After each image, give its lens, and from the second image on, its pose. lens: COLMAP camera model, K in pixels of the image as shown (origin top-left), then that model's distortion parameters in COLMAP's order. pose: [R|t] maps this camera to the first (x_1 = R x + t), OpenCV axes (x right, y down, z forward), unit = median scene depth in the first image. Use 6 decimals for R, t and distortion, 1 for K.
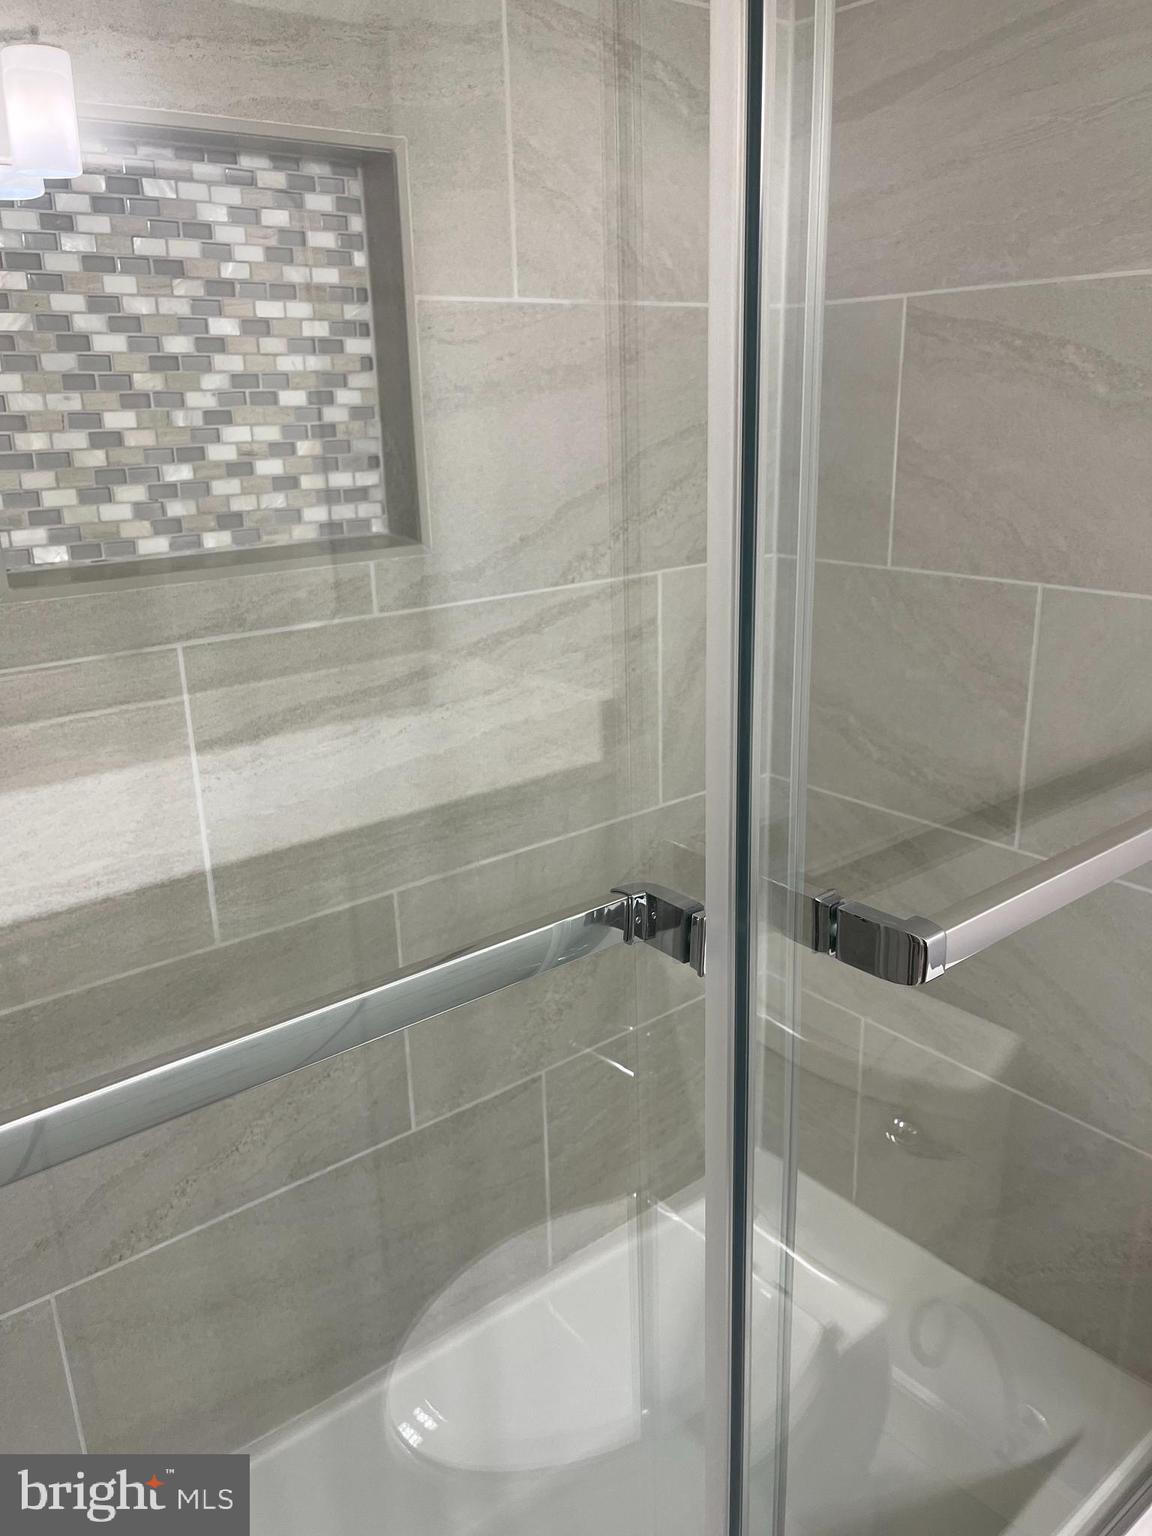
lens RADIAL K [[1168.1, 0, 584.7], [0, 1168.1, 765.0], [0, 0, 1]] dist [0.049288, -0.045619]
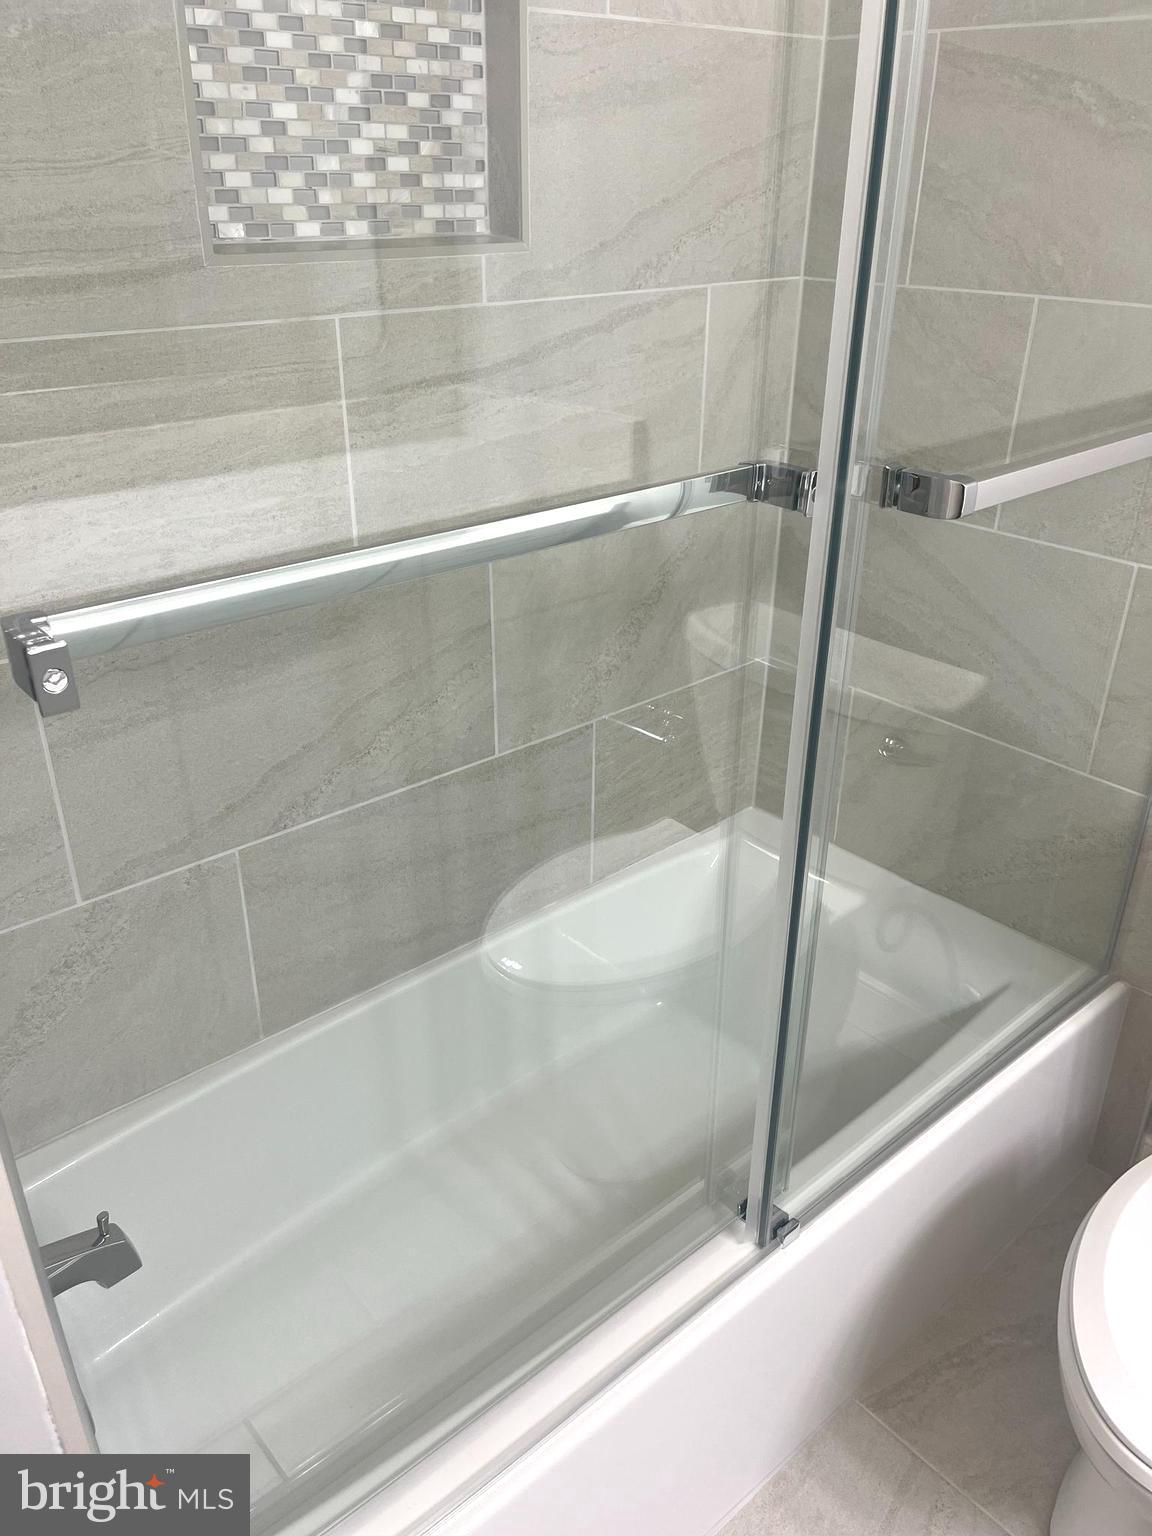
lens RADIAL K [[1168.1, 0, 584.7], [0, 1168.1, 765.0], [0, 0, 1]] dist [0.049288, -0.045619]
pose [[0.998733, 0.012935, 0.048623, -0.130198], [-0.020758, 0.986237, 0.164028, 0.135066], [-0.045832, -0.164829, 0.985257, -0.252248]]
